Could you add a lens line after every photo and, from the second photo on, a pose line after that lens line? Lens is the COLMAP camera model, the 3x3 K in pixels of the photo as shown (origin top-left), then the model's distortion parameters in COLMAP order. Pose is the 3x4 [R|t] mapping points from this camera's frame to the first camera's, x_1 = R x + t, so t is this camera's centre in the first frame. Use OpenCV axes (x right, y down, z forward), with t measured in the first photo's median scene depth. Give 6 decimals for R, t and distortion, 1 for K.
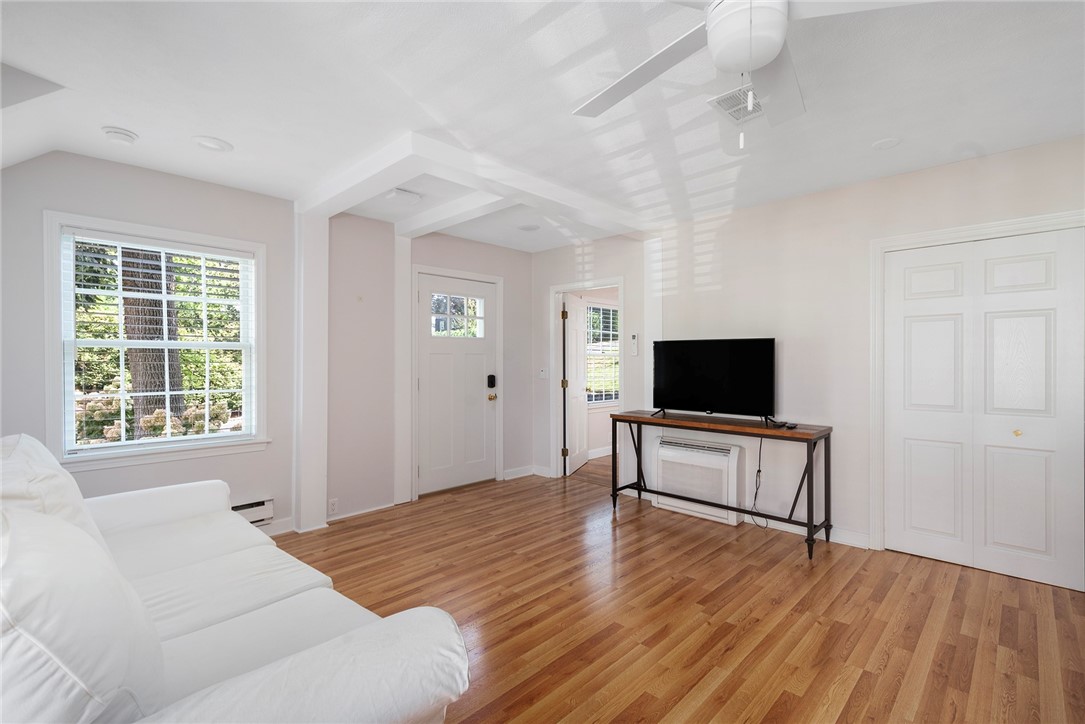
lens RADIAL K [[489.0, 0, 571.1], [0, 489.0, 360.5], [0, 0, 1]] dist [0.003171, 0.000060]
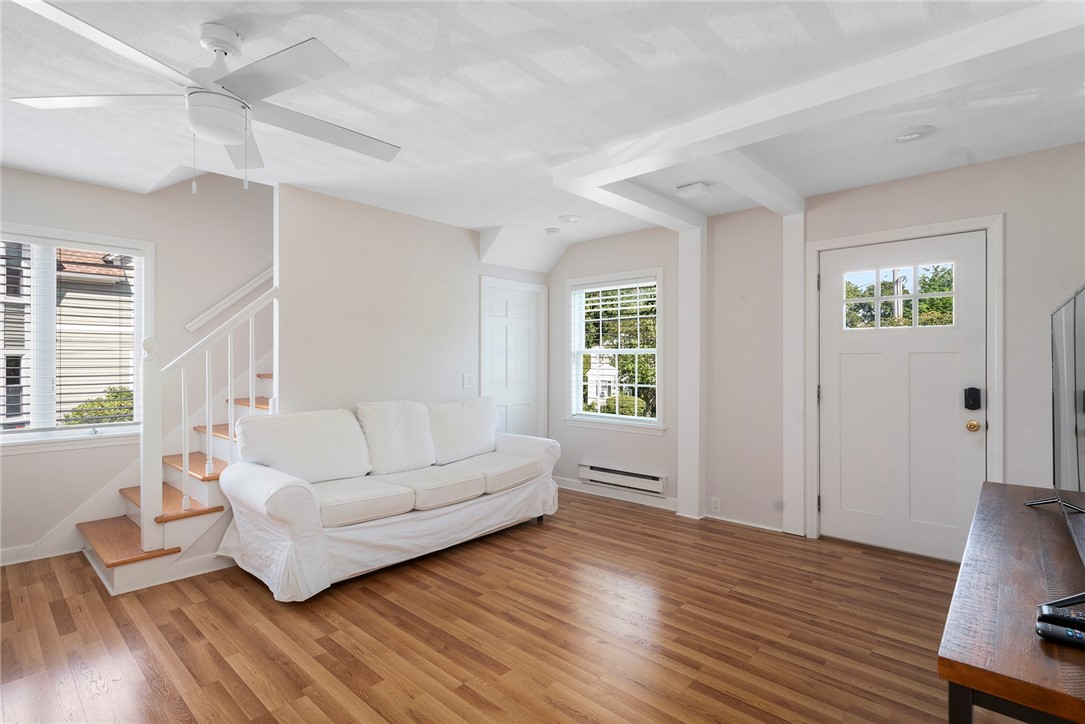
lens RADIAL K [[520.3, 0, 543.1], [0, 520.3, 364.8], [0, 0, 1]] dist [0.001842, 0.000059]
pose [[0.007361, 0.005830, -0.999956, 0.626082], [-0.001639, 0.999982, 0.005818, -0.001637], [0.999972, 0.001596, 0.007370, 0.659810]]
